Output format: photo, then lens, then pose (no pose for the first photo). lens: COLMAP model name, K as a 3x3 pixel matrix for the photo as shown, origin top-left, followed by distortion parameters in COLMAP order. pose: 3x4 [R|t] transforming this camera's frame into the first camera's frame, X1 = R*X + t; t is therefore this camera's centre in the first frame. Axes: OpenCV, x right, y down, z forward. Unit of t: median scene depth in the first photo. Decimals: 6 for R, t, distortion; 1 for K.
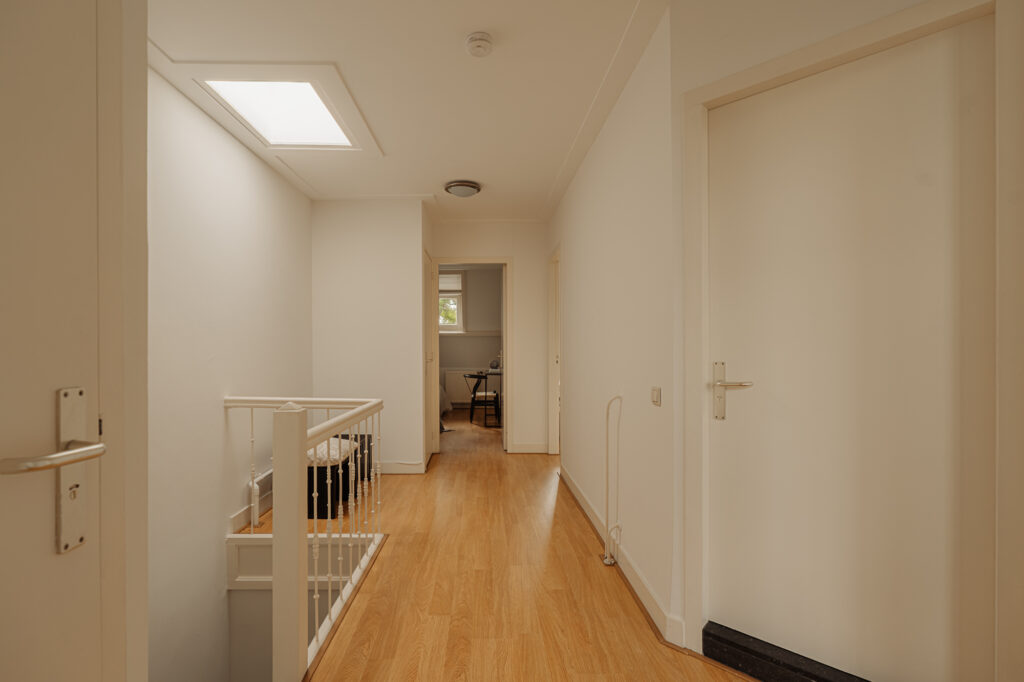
lens RADIAL K [[496.1, 0, 512.0], [0, 496.1, 341.0], [0, 0, 1]] dist [-0.020812, -0.000206]
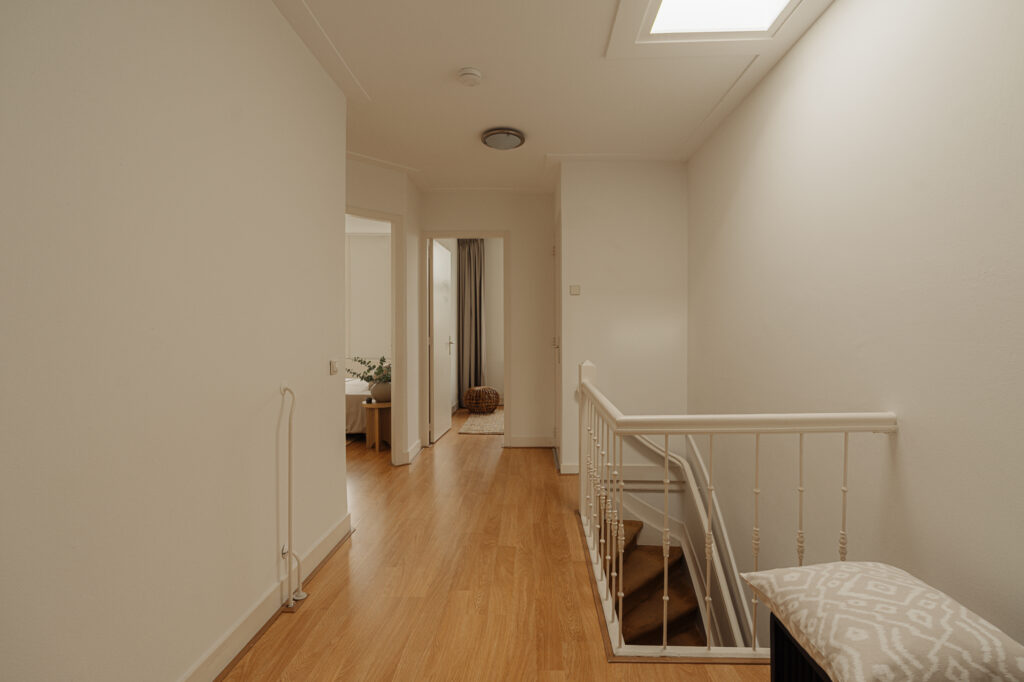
lens RADIAL K [[496.1, 0, 512.0], [0, 496.1, 341.0], [0, 0, 1]] dist [-0.020812, -0.000206]
pose [[-0.995786, -0.001793, 0.091688, -0.246167], [-0.001196, 0.999978, 0.006567, 0.035514], [-0.091697, 0.006430, -0.995766, 2.007521]]
